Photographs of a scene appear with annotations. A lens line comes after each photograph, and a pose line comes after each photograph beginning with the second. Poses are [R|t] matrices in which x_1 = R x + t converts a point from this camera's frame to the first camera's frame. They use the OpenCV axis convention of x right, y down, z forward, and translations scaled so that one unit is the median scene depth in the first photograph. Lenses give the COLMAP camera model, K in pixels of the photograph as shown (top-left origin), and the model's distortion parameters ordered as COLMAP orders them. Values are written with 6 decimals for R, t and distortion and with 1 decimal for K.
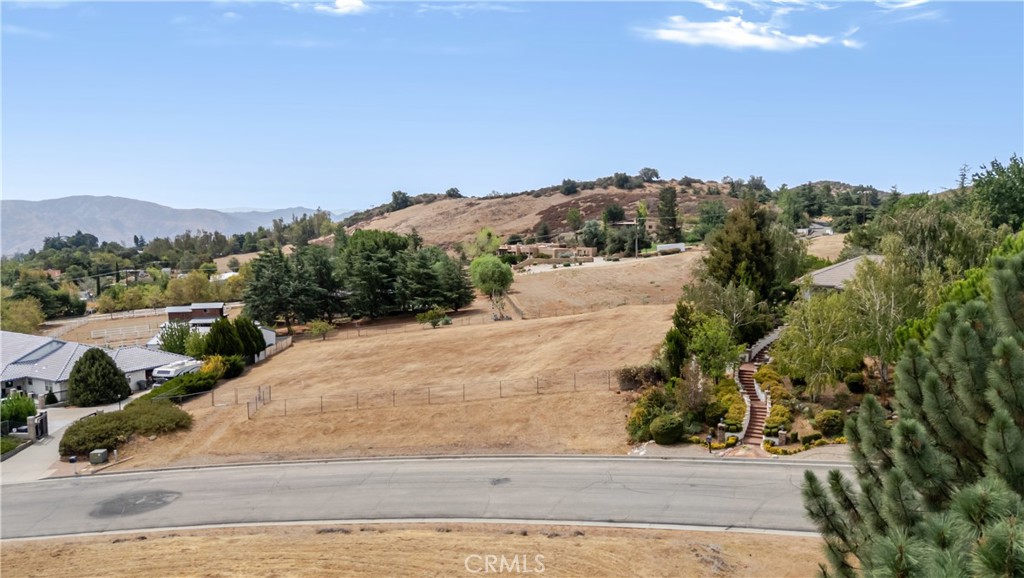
lens RADIAL K [[763.1, 0, 516.6], [0, 763.1, 288.1], [0, 0, 1]] dist [0.089730, -0.092963]
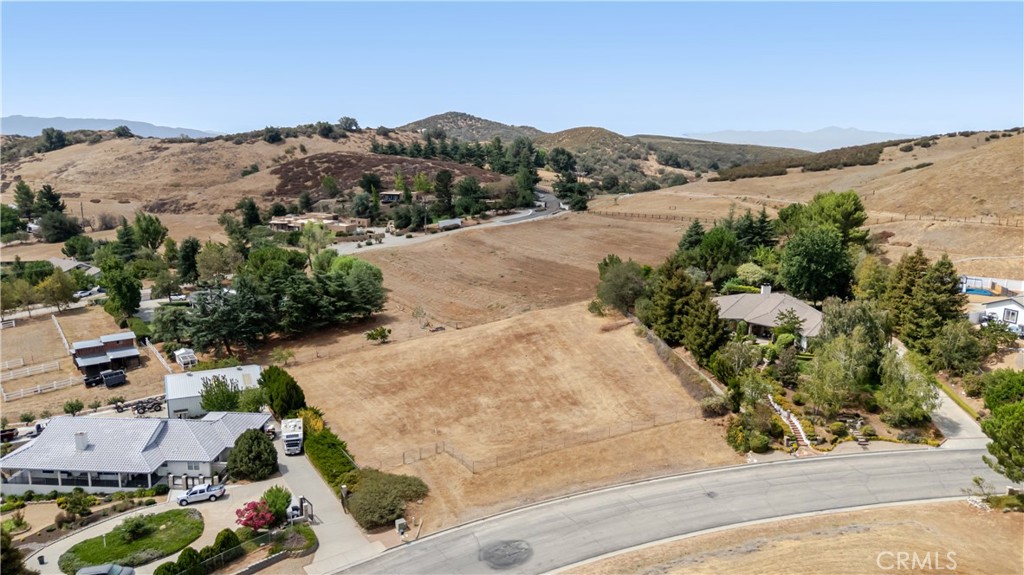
lens RADIAL K [[730.5, 0, 512.0], [0, 730.5, 287.5], [0, 0, 1]] dist [0.089374, -0.105996]
pose [[0.890715, -0.078570, 0.447720, -0.332421], [0.028655, 0.992695, 0.117199, -0.123768], [-0.453657, -0.091561, 0.886460, -0.068321]]
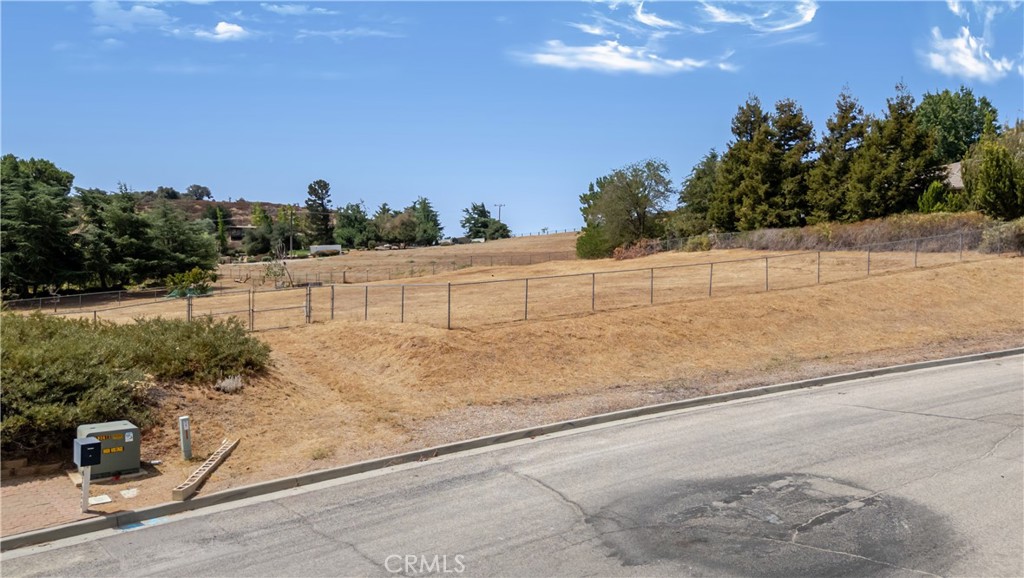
lens RADIAL K [[770.9, 0, 513.5], [0, 770.9, 286.4], [0, 0, 1]] dist [0.081171, -0.084331]
pose [[0.806580, 0.012974, 0.590983, -0.213111], [0.026509, 0.997959, -0.058087, 0.066929], [-0.590530, 0.062518, 0.804590, 0.263309]]
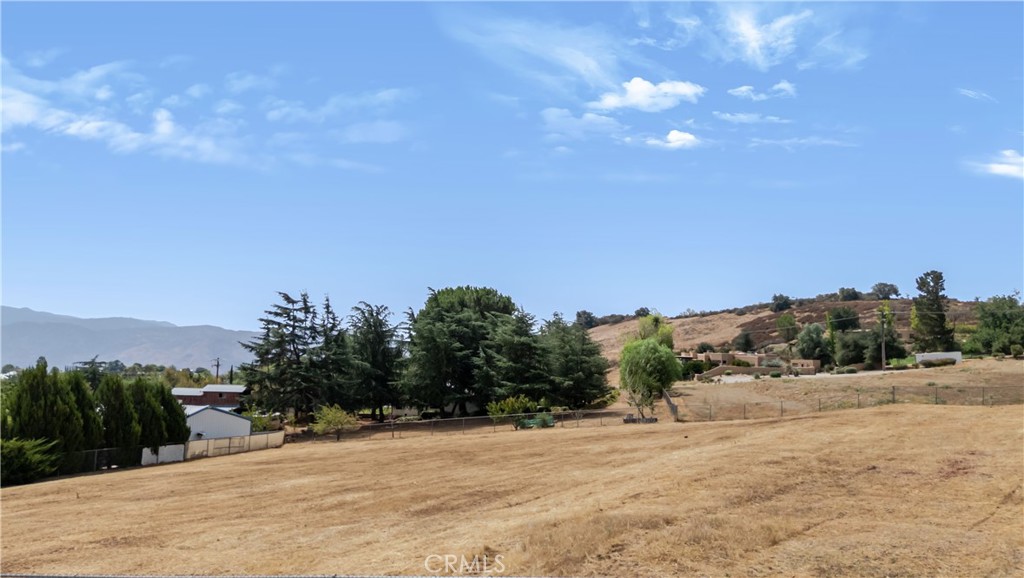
lens RADIAL K [[782.6, 0, 512.0], [0, 782.6, 289.0], [0, 0, 1]] dist [0.076614, -0.081201]
pose [[0.965663, 0.008082, -0.259672, 0.028753], [-0.052978, 0.984640, -0.166367, 0.035672], [0.254339, 0.174411, 0.951258, 0.337136]]
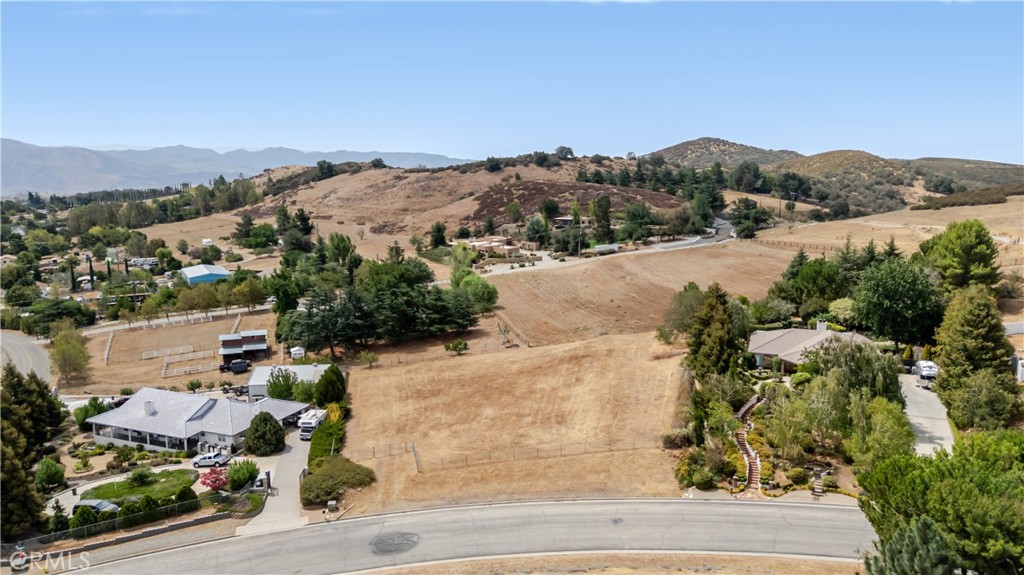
lens RADIAL K [[735.7, 0, 517.8], [0, 735.7, 287.4], [0, 0, 1]] dist [0.103506, -0.151674]
pose [[0.990703, -0.018397, 0.134795, -0.133921], [0.008436, 0.997215, 0.074100, -0.115692], [-0.135783, -0.072274, 0.988099, -0.168651]]
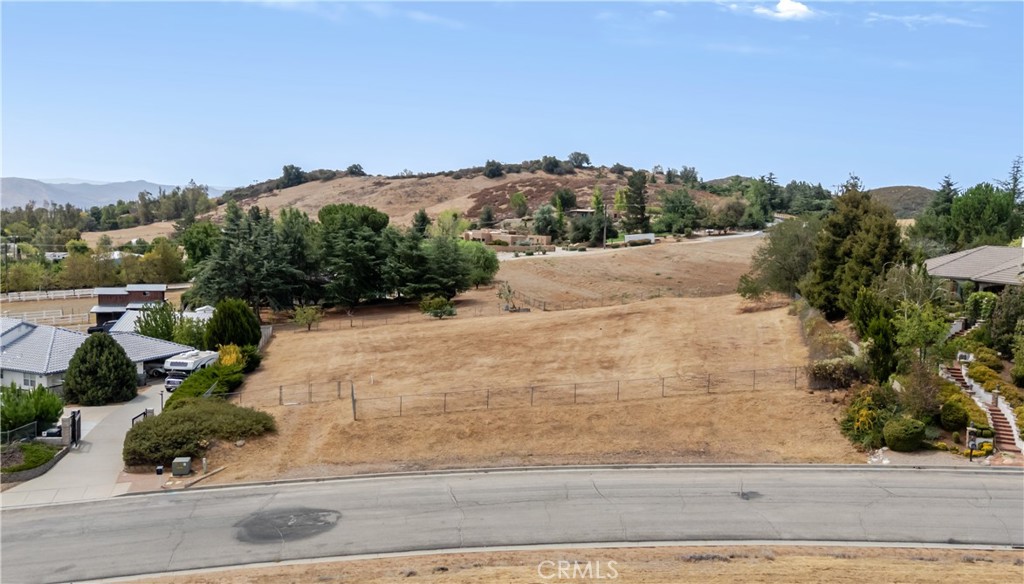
lens RADIAL K [[839.9, 0, 517.8], [0, 839.9, 295.1], [0, 0, 1]] dist [0.118532, -0.195449]
pose [[0.990206, 0.022877, 0.137729, -0.118103], [-0.024889, 0.999607, 0.012901, 0.008286], [-0.137380, -0.016203, 0.990386, 0.035838]]
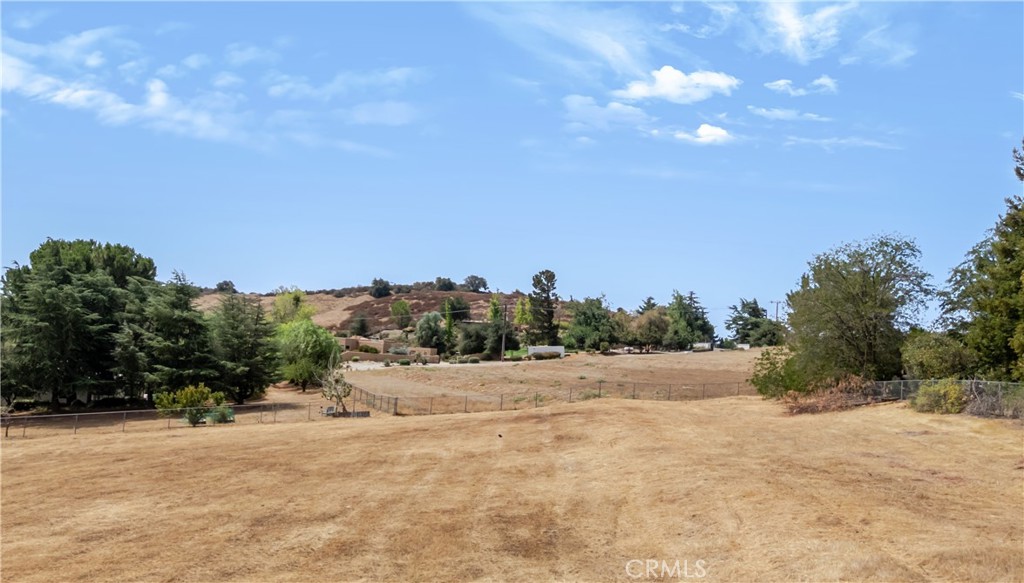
lens RADIAL K [[839.9, 0, 517.8], [0, 839.9, 294.6], [0, 0, 1]] dist [0.118532, -0.195449]
pose [[0.964153, 0.091361, 0.249121, -0.042912], [-0.051805, 0.985601, -0.160953, 0.035988], [-0.260239, 0.142278, 0.955004, 0.352106]]
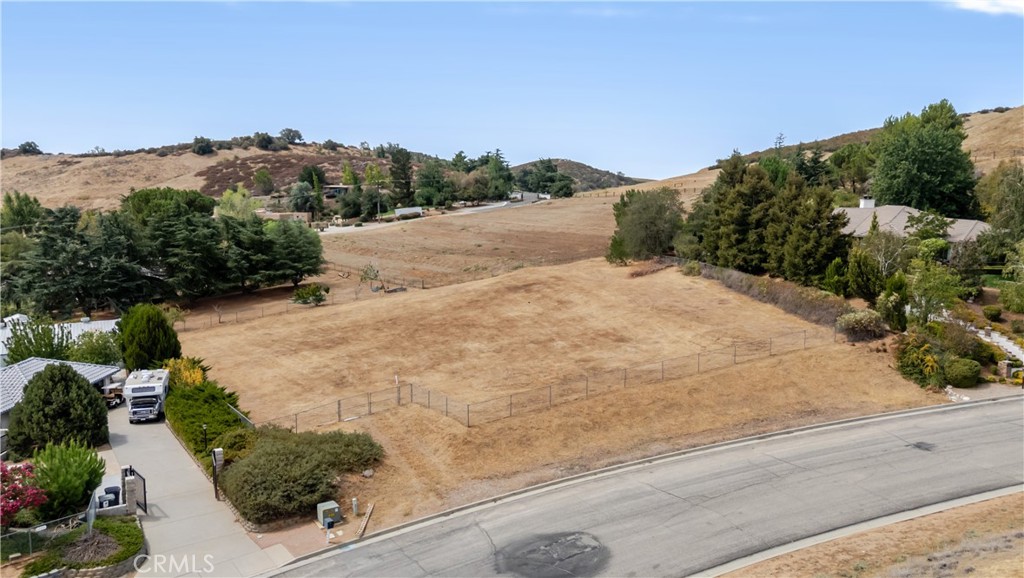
lens RADIAL K [[770.9, 0, 513.5], [0, 770.9, 286.4], [0, 0, 1]] dist [0.081171, -0.084331]
pose [[0.864202, -0.057482, 0.499851, -0.264498], [0.038416, 0.998091, 0.048361, -0.000903], [-0.501677, -0.022591, 0.864760, 0.128821]]
